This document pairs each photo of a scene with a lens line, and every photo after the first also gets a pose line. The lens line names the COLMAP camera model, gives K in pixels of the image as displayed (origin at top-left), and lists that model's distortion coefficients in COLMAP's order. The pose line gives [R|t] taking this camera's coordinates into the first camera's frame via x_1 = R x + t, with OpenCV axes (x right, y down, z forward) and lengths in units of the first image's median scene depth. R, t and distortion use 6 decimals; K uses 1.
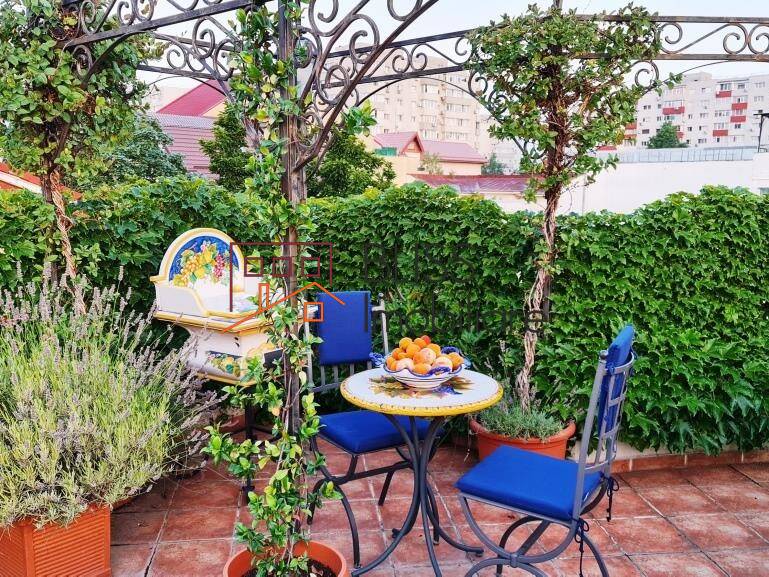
lens RADIAL K [[750.7, 0, 382.5], [0, 750.7, 292.4], [0, 0, 1]] dist [0.064334, 0.000000]
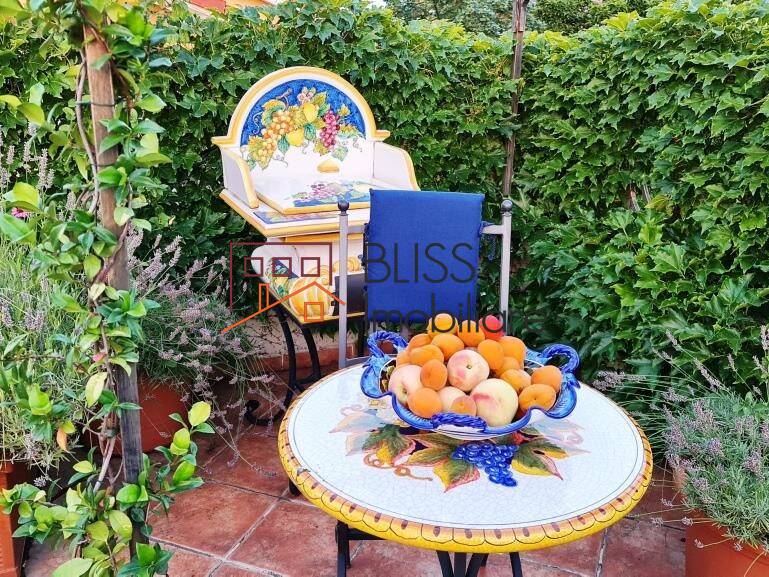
lens RADIAL K [[750.7, 0, 389.4], [0, 750.7, 289.9], [0, 0, 1]] dist [0.064334, 0.000000]
pose [[0.882634, 0.160974, -0.441639, 0.144052], [-0.084710, 0.978623, 0.187405, -0.025433], [0.462365, -0.127999, 0.877402, 0.435821]]
